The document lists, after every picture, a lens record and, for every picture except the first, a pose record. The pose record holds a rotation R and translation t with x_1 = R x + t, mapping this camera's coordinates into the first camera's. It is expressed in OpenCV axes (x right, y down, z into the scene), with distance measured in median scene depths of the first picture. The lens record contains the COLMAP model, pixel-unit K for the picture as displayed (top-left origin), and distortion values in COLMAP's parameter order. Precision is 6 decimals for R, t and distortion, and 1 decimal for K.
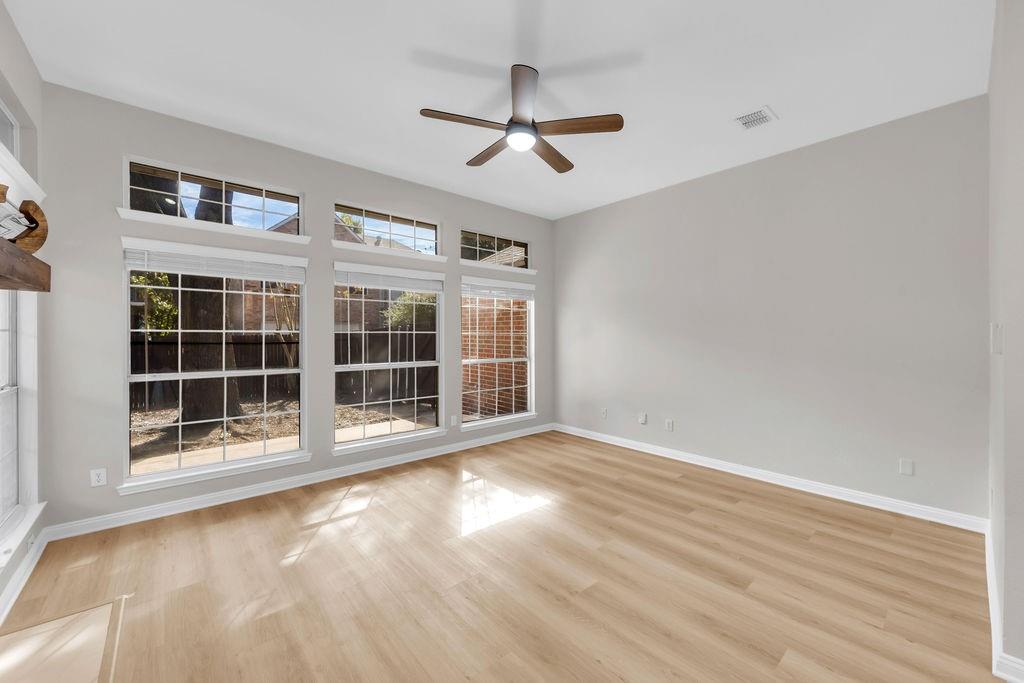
lens RADIAL K [[400.5, 0, 523.3], [0, 400.5, 334.9], [0, 0, 1]] dist [-0.000892, -0.000234]
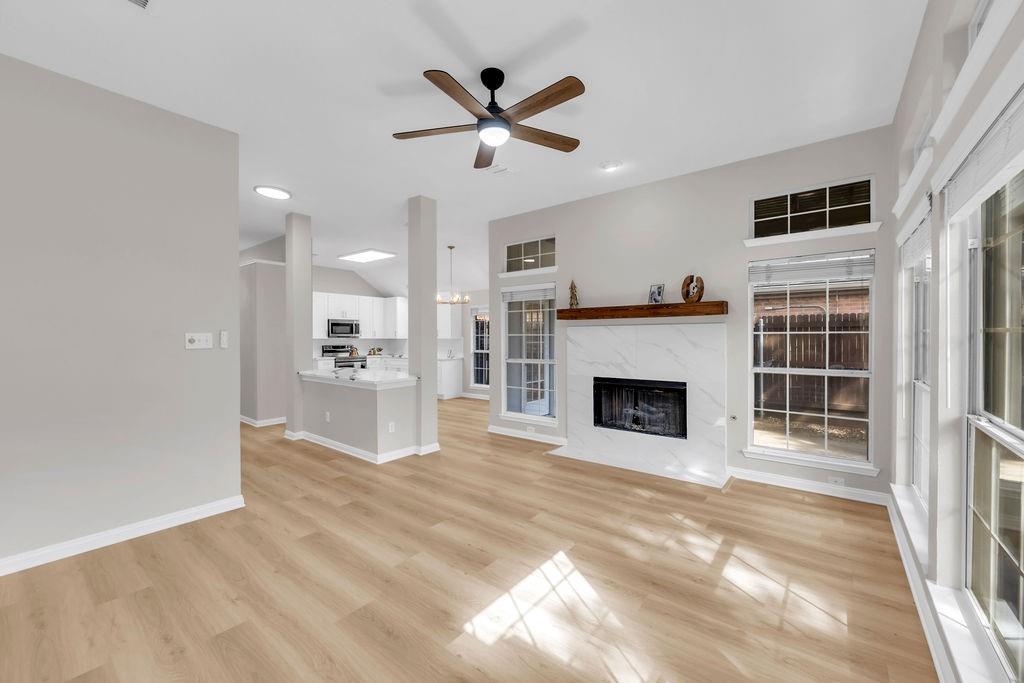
lens RADIAL K [[400.7, 0, 536.5], [0, 400.7, 335.8], [0, 0, 1]] dist [0.000573, -0.000525]
pose [[-0.974776, 0.002855, -0.223167, 0.106478], [0.001723, 0.999985, 0.005267, -0.006459], [0.223178, 0.004750, -0.974766, 1.804036]]
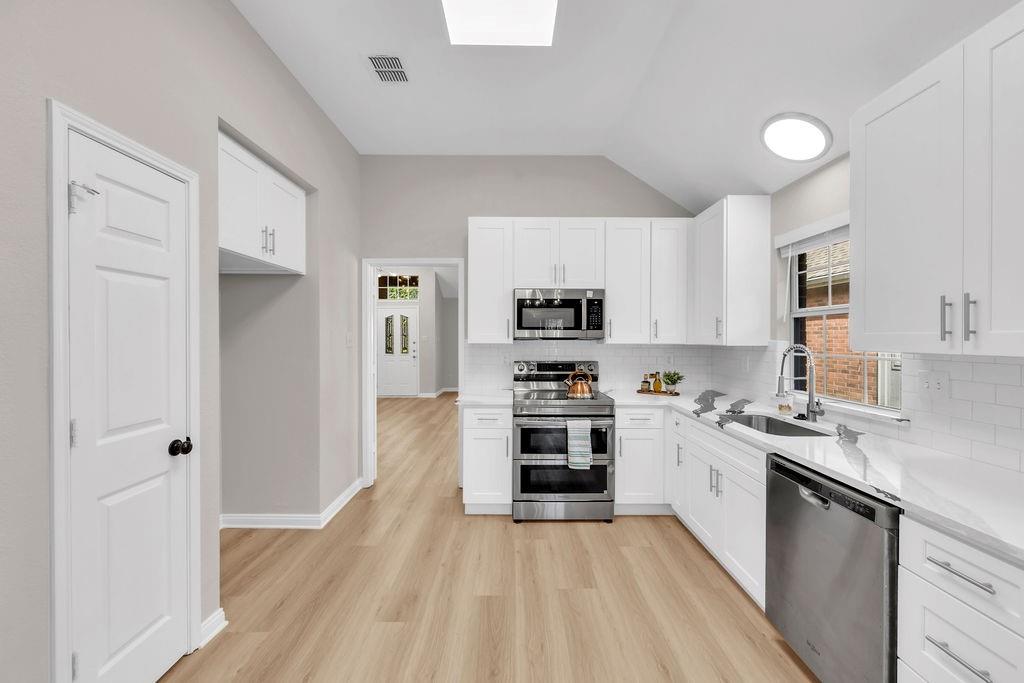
lens RADIAL K [[400.7, 0, 516.6], [0, 400.7, 337.4], [0, 0, 1]] dist [0.000573, -0.000525]
pose [[-0.752410, -0.000535, 0.658695, 0.241987], [0.006219, 0.999949, 0.007915, 0.003058], [-0.658666, 0.010052, -0.752369, -0.698731]]
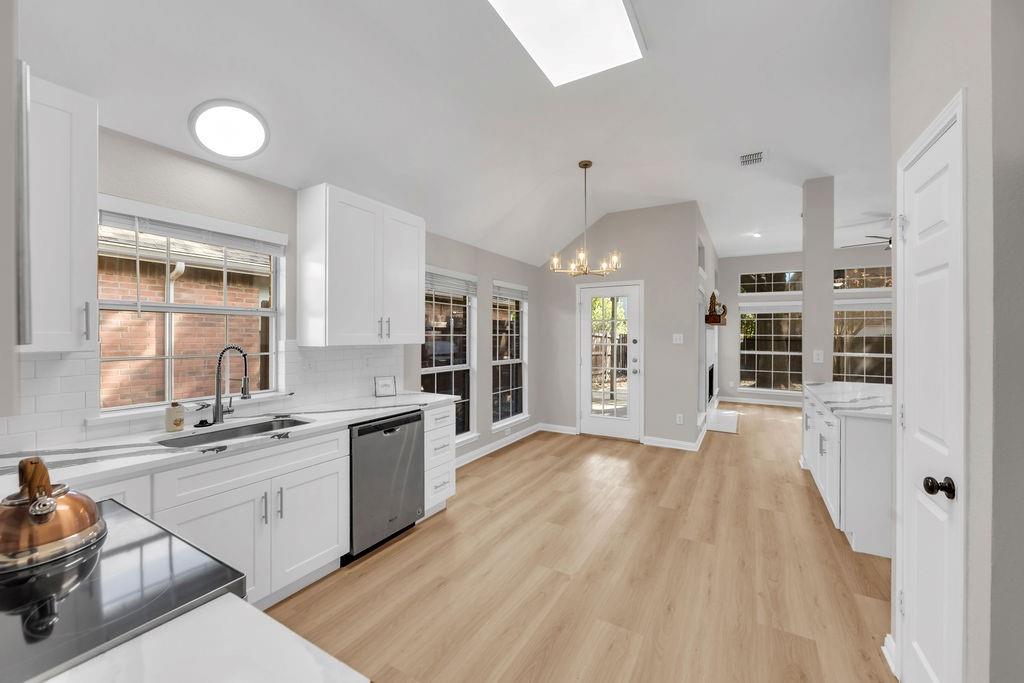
lens RADIAL K [[400.7, 0, 514.8], [0, 400.7, 336.1], [0, 0, 1]] dist [0.000573, -0.000525]
pose [[0.303816, 0.000285, -0.952731, 1.195244], [-0.005689, 0.999983, -0.001515, 0.008461], [0.952714, 0.005881, 0.303813, -1.341064]]
